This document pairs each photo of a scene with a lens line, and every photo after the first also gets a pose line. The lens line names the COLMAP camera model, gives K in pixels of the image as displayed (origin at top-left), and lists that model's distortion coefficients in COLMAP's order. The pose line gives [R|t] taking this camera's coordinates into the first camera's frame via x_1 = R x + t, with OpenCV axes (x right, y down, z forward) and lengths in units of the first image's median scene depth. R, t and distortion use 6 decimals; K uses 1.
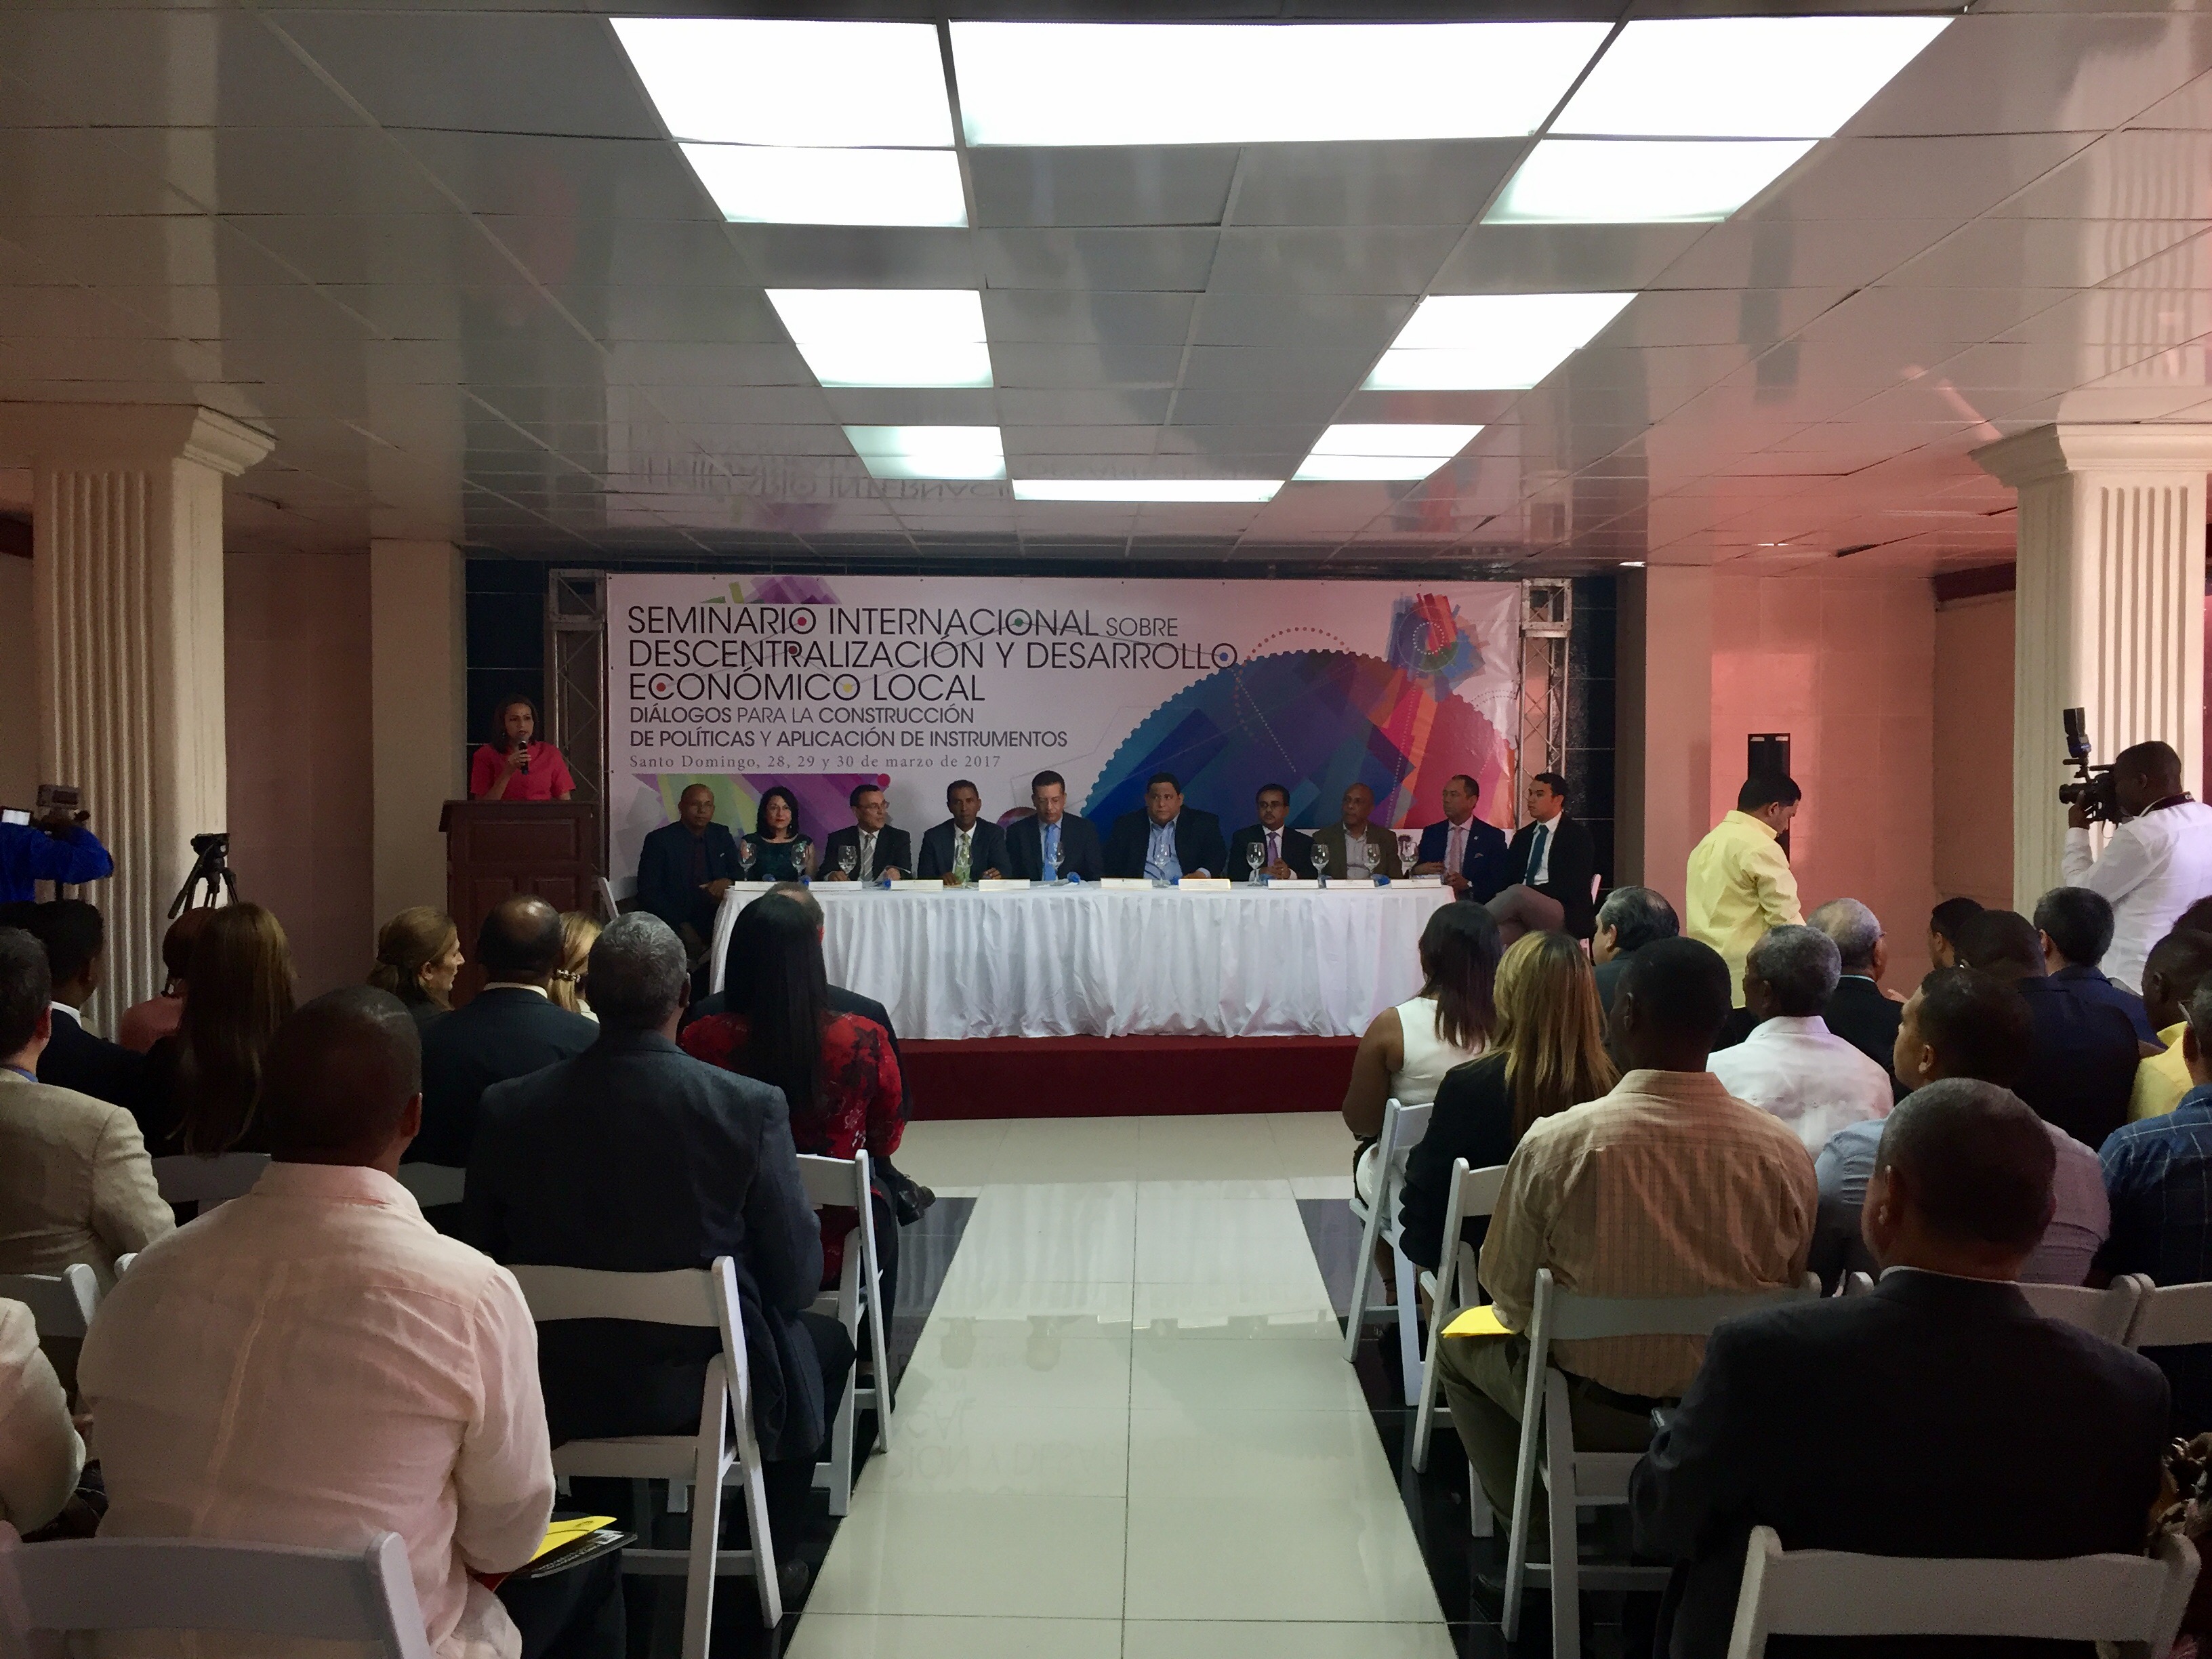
lens RADIAL K [[1846.4, 0, 1106.0], [0, 1846.4, 829.5], [0, 0, 1]] dist [0.057984, -0.007889]
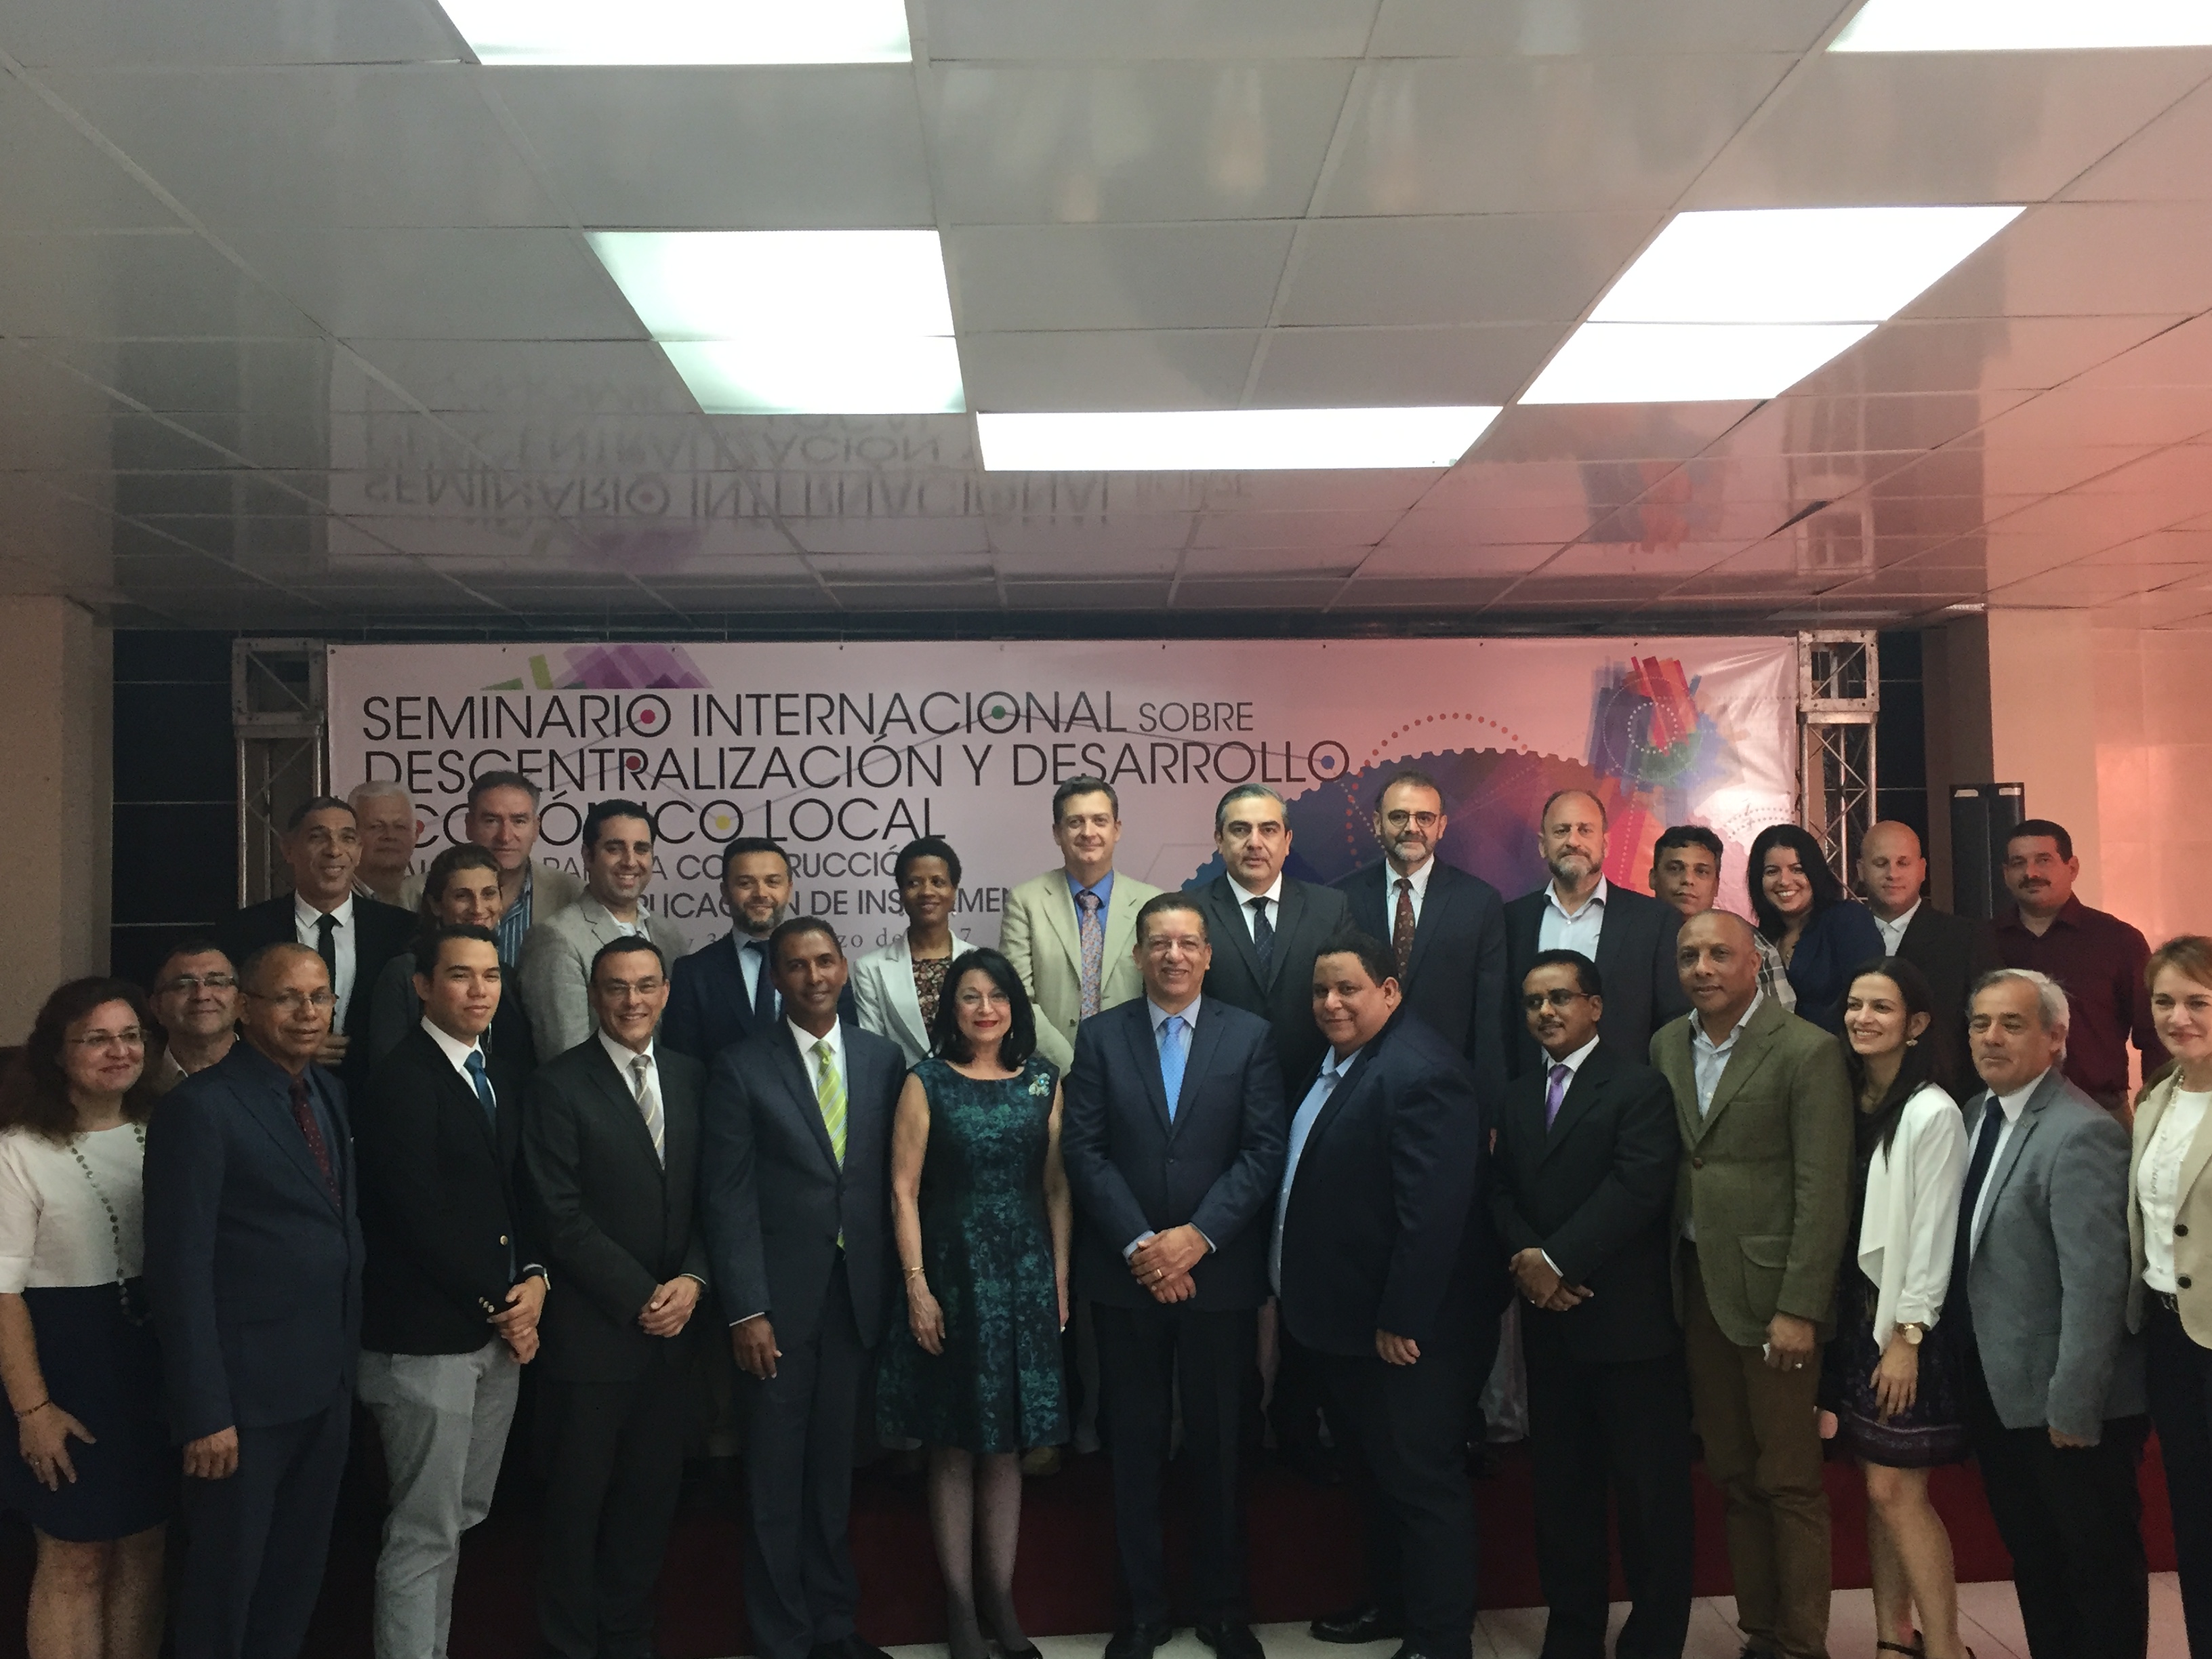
lens RADIAL K [[2127.9, 0, 1079.4], [0, 2127.9, 834.2], [0, 0, 1]] dist [0.071825, -0.015805]
pose [[0.999754, -0.017489, -0.013622, -0.011113], [0.016498, 0.997427, -0.069767, -0.021051], [0.014808, 0.069525, 0.997470, 0.291506]]
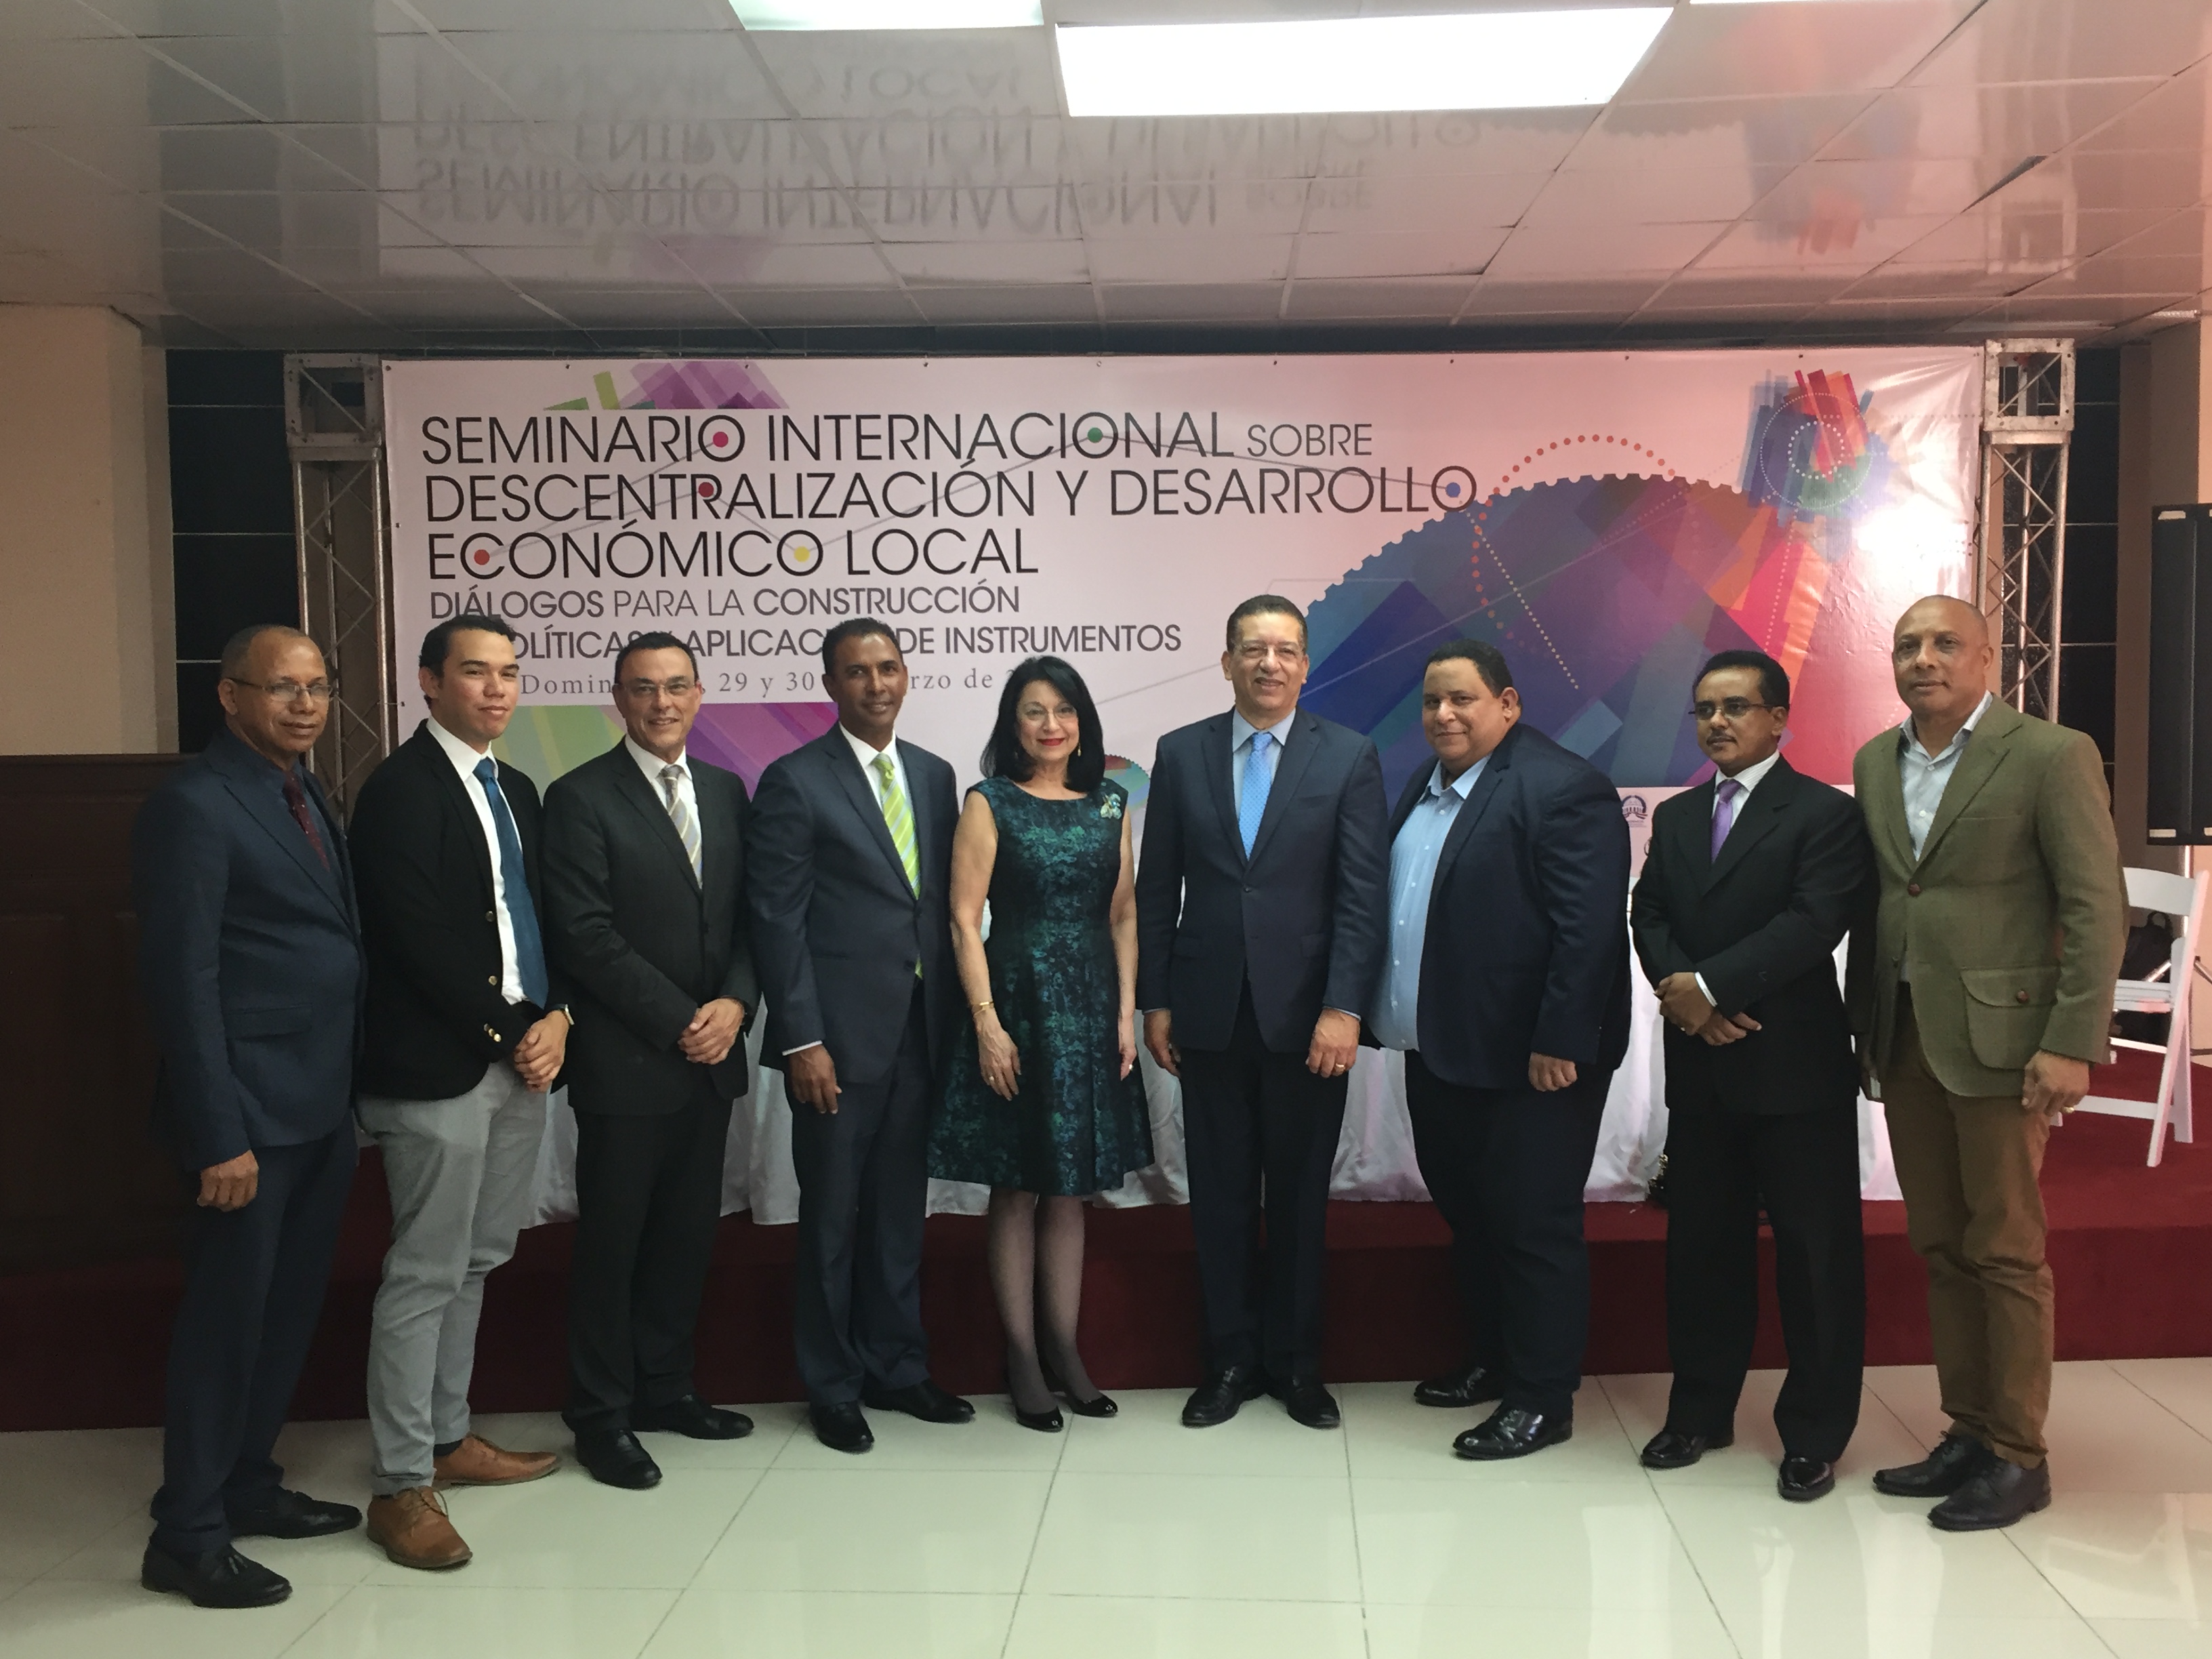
lens RADIAL K [[2127.9, 0, 1079.4], [0, 2127.9, 834.2], [0, 0, 1]] dist [0.071825, -0.015805]
pose [[0.997049, -0.009642, -0.076159, -0.002670], [0.011503, 0.999645, 0.024035, -0.003805], [0.075900, -0.024840, 0.996806, 0.336446]]
